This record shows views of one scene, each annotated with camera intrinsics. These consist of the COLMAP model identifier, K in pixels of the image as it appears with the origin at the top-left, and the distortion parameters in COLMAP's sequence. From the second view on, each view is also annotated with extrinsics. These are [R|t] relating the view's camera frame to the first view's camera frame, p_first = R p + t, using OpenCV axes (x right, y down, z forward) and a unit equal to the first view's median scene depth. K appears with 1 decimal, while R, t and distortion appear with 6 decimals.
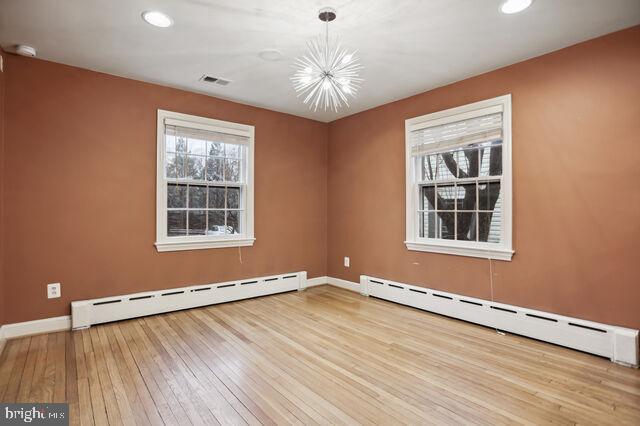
lens RADIAL K [[321.6, 0, 319.5], [0, 321.6, 213.8], [0, 0, 1]] dist [-0.001263, 0.002198]
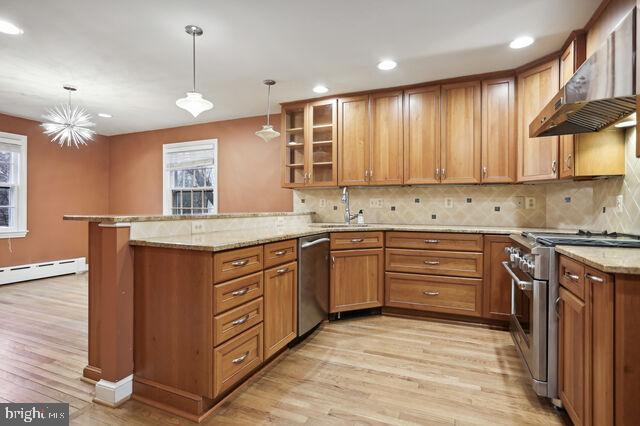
lens RADIAL K [[321.6, 0, 319.2], [0, 321.6, 208.9], [0, 0, 1]] dist [-0.001263, 0.002198]
pose [[0.891402, -0.001644, 0.453210, 0.235548], [0.003584, 0.999988, -0.003422, 0.003207], [-0.453198, 0.004675, 0.891397, -0.583150]]
